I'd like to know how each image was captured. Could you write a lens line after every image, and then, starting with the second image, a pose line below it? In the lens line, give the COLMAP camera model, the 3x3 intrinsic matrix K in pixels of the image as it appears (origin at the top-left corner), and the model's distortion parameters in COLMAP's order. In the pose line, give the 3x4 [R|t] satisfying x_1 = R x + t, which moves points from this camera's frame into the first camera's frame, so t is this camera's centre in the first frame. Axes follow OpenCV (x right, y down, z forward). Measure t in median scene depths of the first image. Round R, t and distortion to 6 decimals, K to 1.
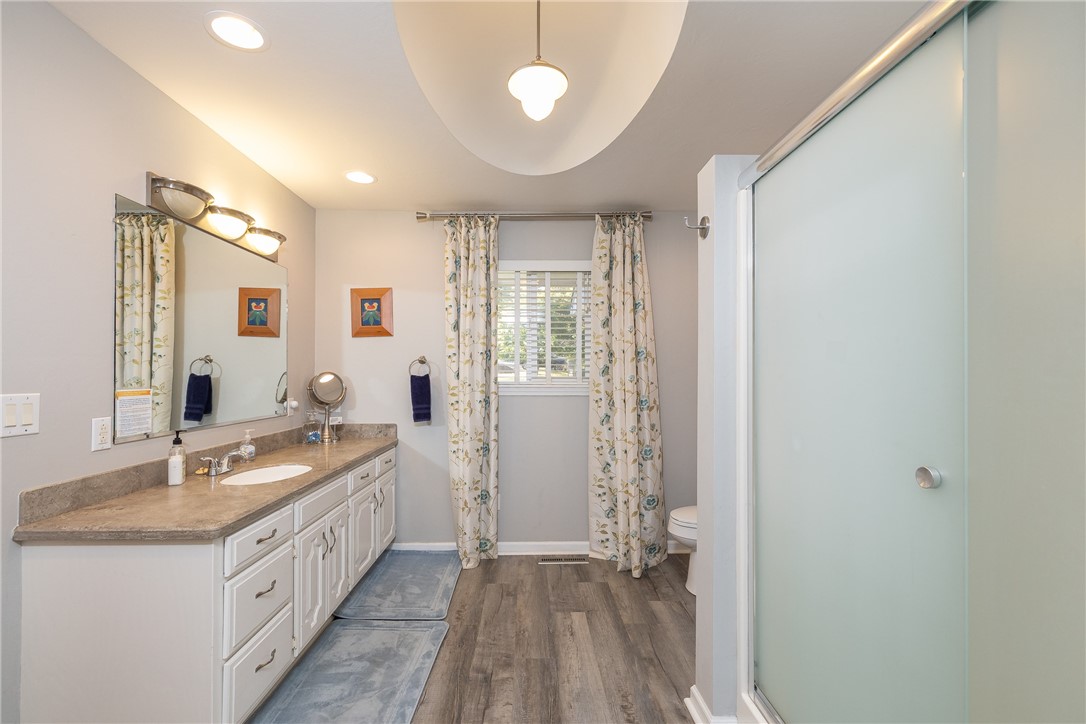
lens RADIAL K [[457.2, 0, 541.6], [0, 457.2, 367.8], [0, 0, 1]] dist [-0.000743, -0.000077]
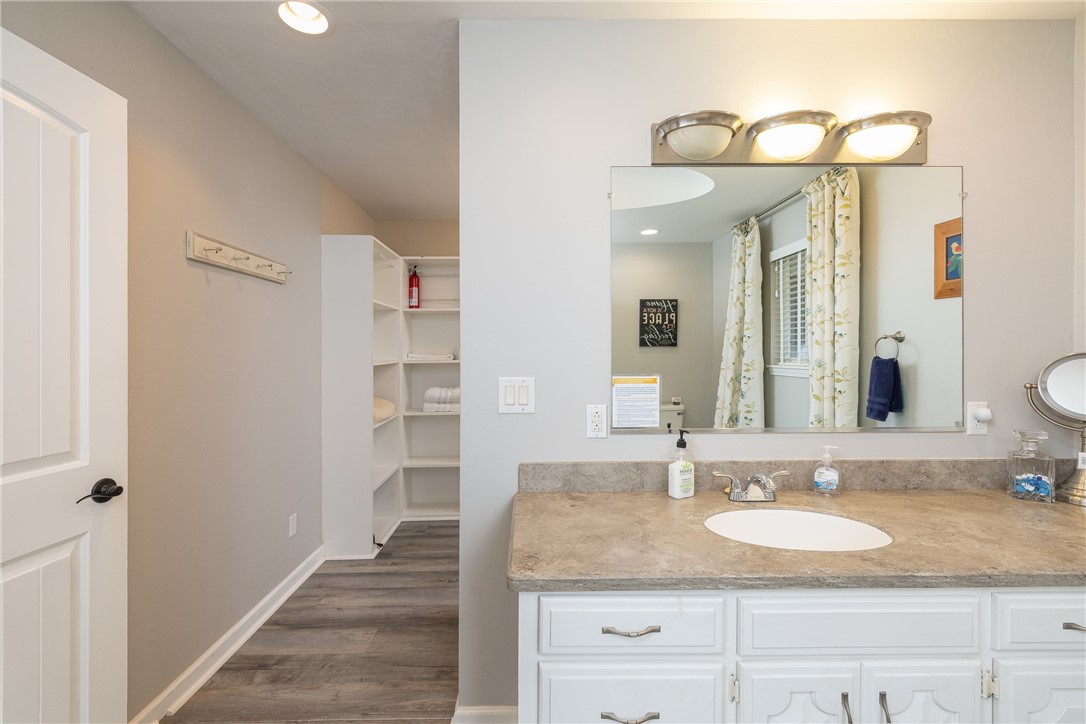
lens RADIAL K [[457.2, 0, 541.3], [0, 457.2, 357.6], [0, 0, 1]] dist [-0.000743, -0.000077]
pose [[-0.010902, 0.003889, -0.999933, 0.001384], [0.017405, 0.999842, 0.003699, 0.002369], [0.999789, -0.017364, -0.010968, 0.469379]]
